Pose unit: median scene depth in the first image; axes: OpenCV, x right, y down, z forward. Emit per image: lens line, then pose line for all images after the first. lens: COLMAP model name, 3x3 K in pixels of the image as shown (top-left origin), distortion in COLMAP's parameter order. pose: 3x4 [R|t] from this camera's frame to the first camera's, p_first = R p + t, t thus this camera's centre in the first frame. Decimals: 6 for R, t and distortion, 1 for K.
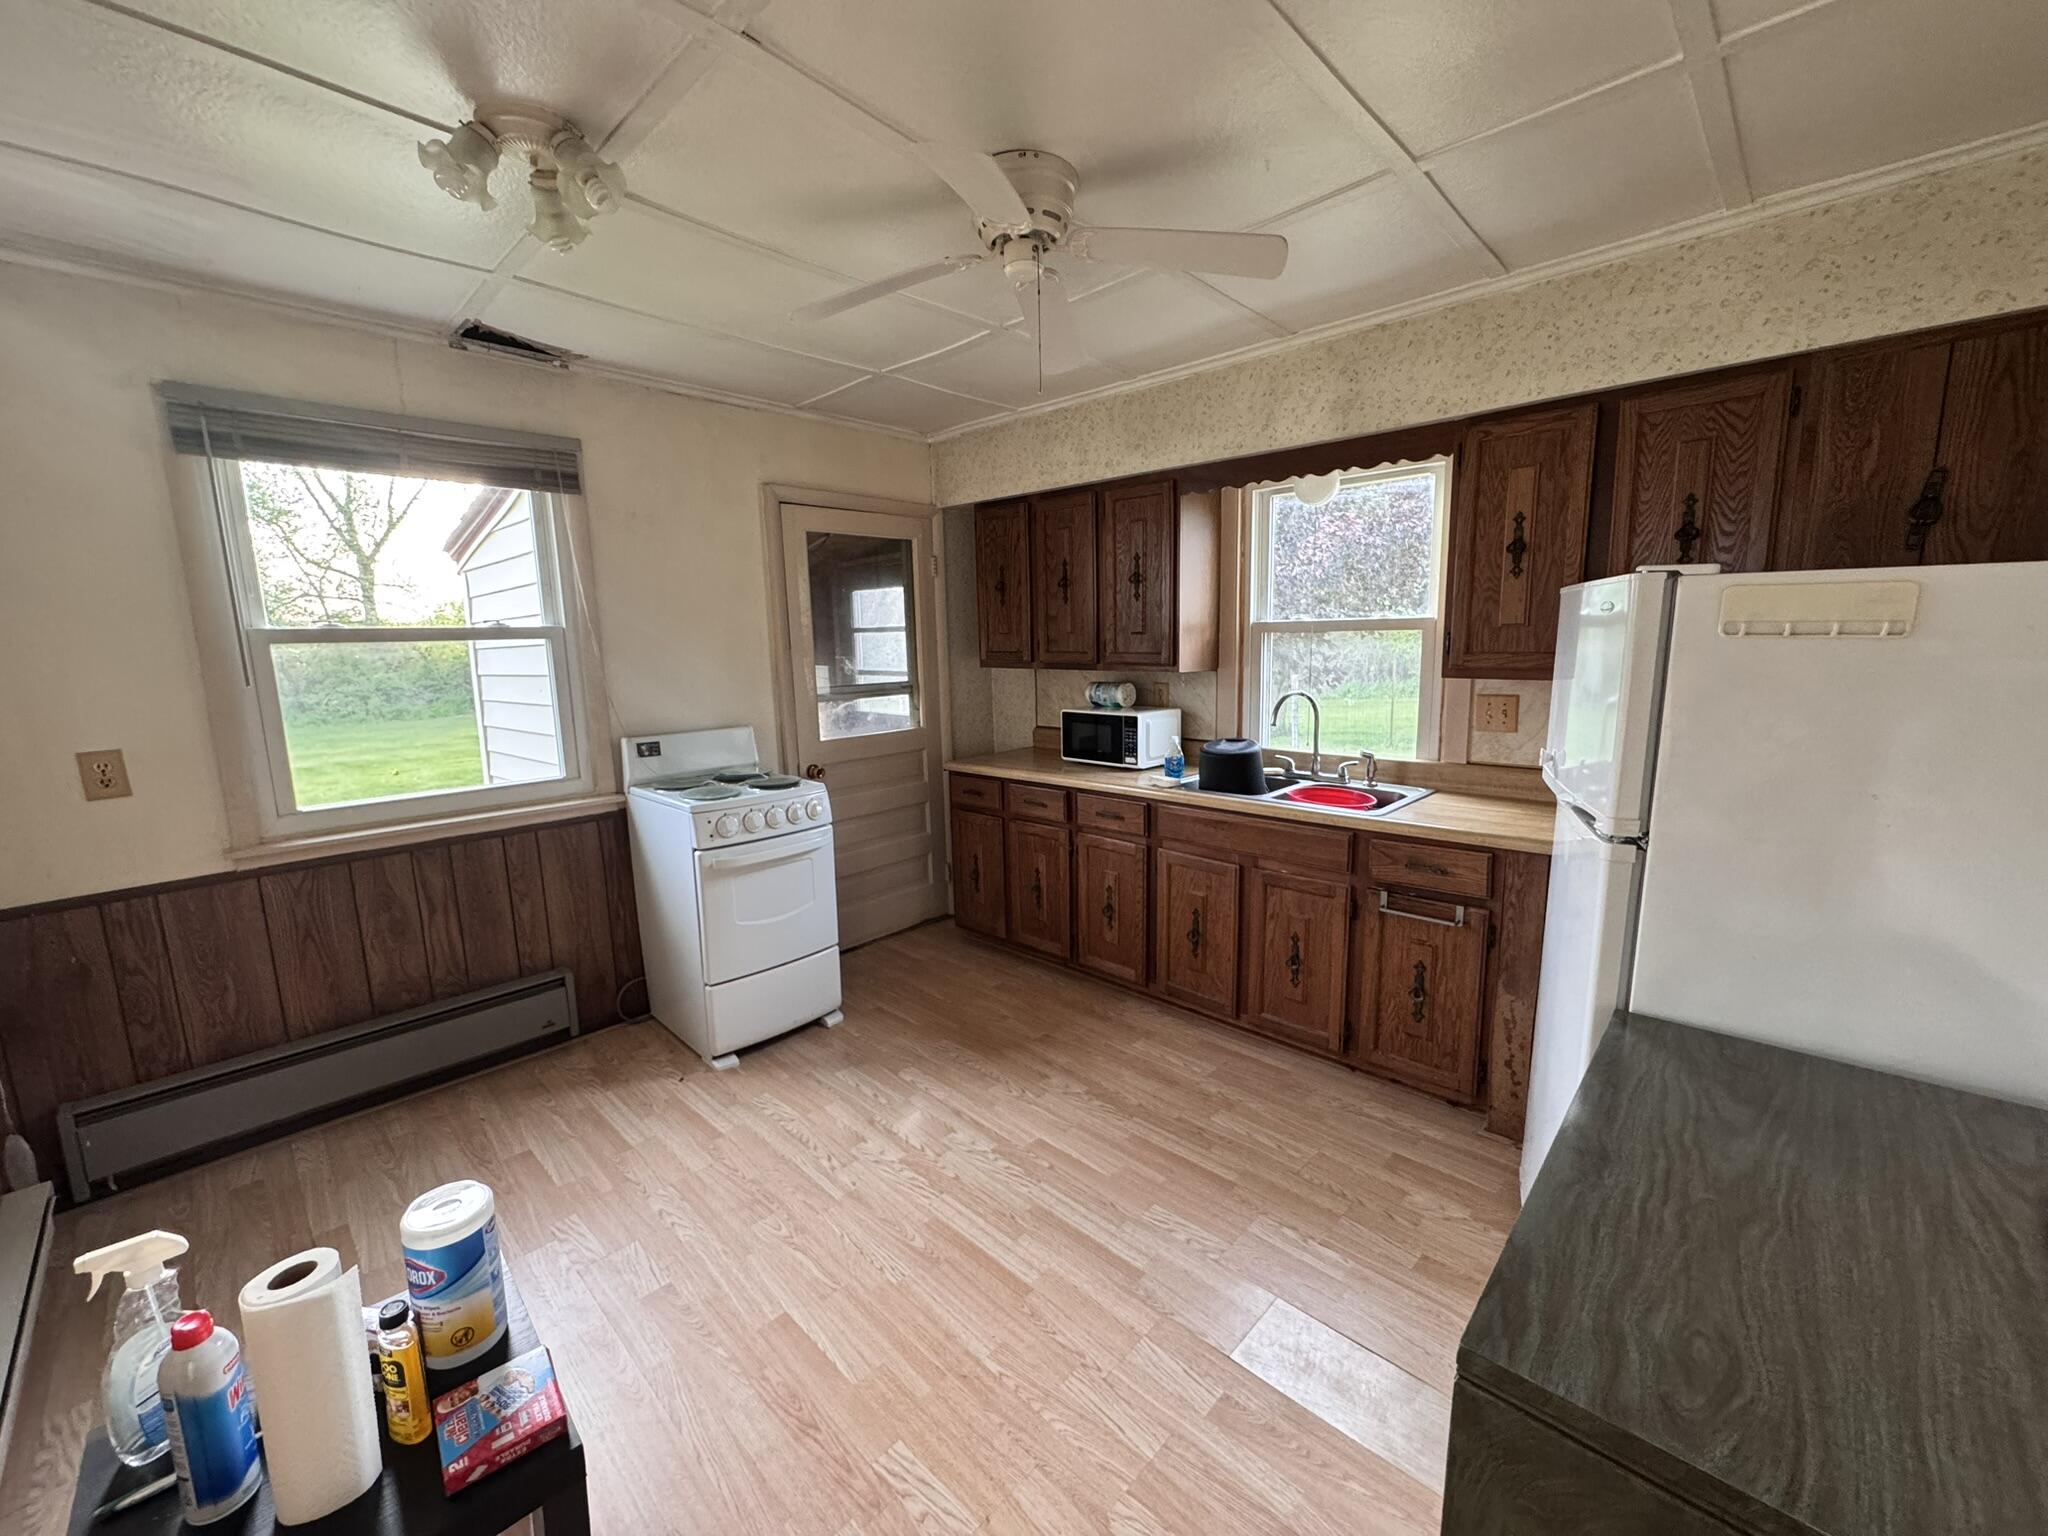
lens RADIAL K [[815.8, 0, 1024.0], [0, 815.8, 768.0], [0, 0, 1]] dist [-0.000853, -0.000357]
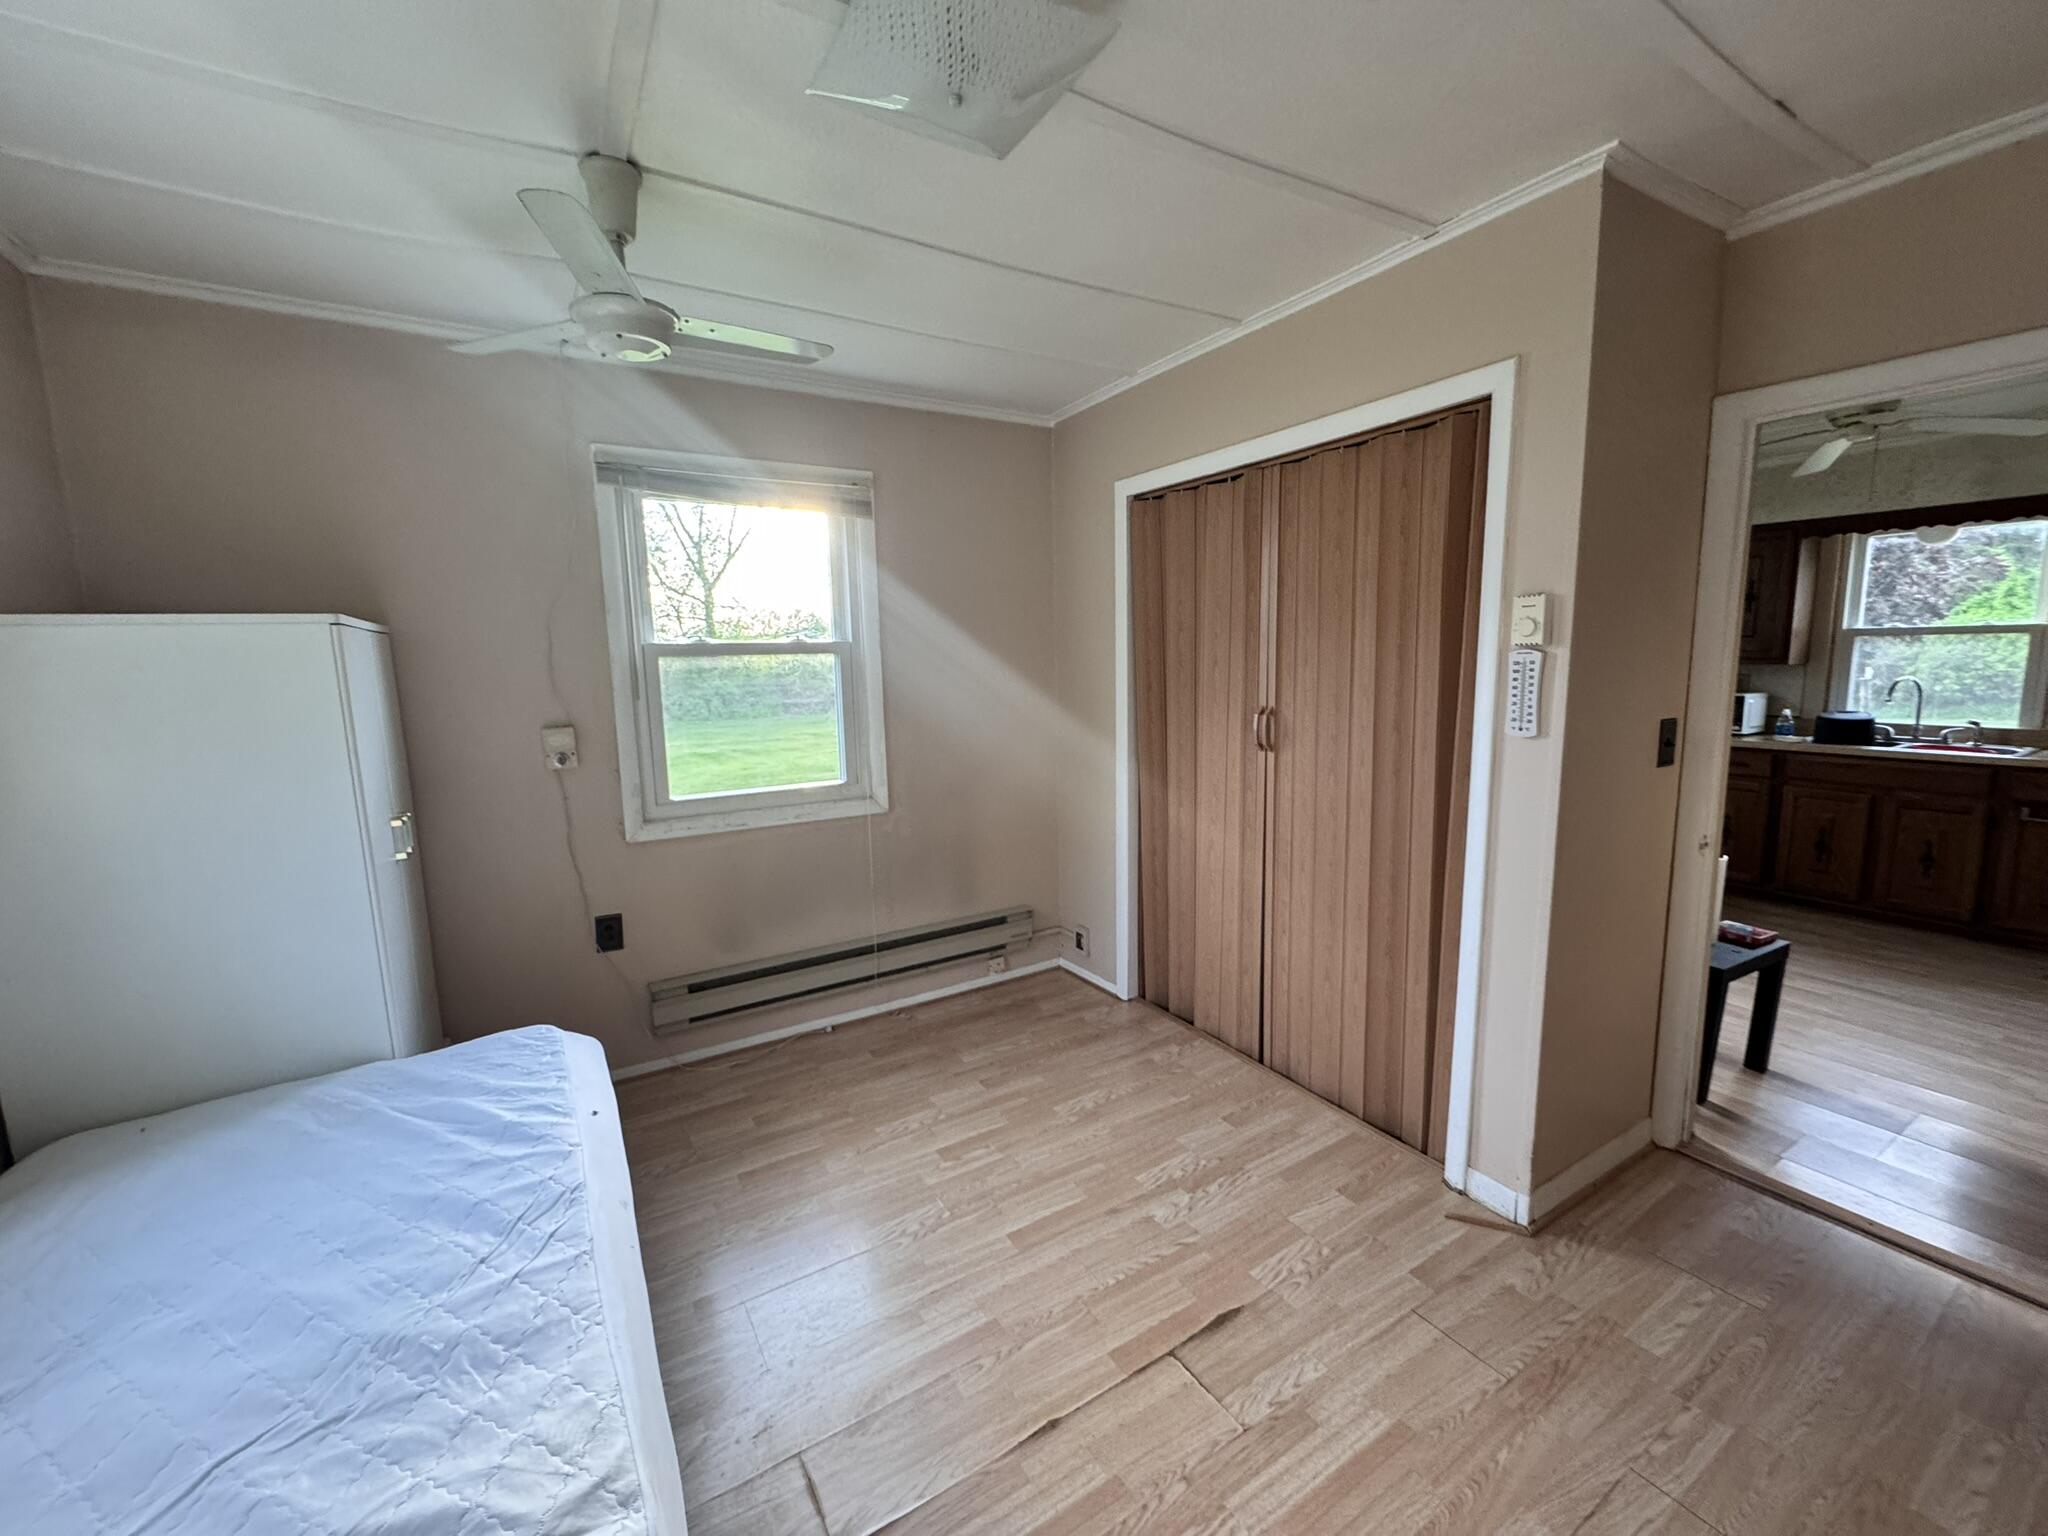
lens RADIAL K [[815.8, 0, 1024.0], [0, 815.8, 768.0], [0, 0, 1]] dist [-0.000853, -0.000357]
pose [[0.968722, 0.036350, -0.245472, -0.691212], [-0.040779, 0.999084, -0.012979, 0.124787], [0.244776, 0.022583, 0.969317, -0.632111]]
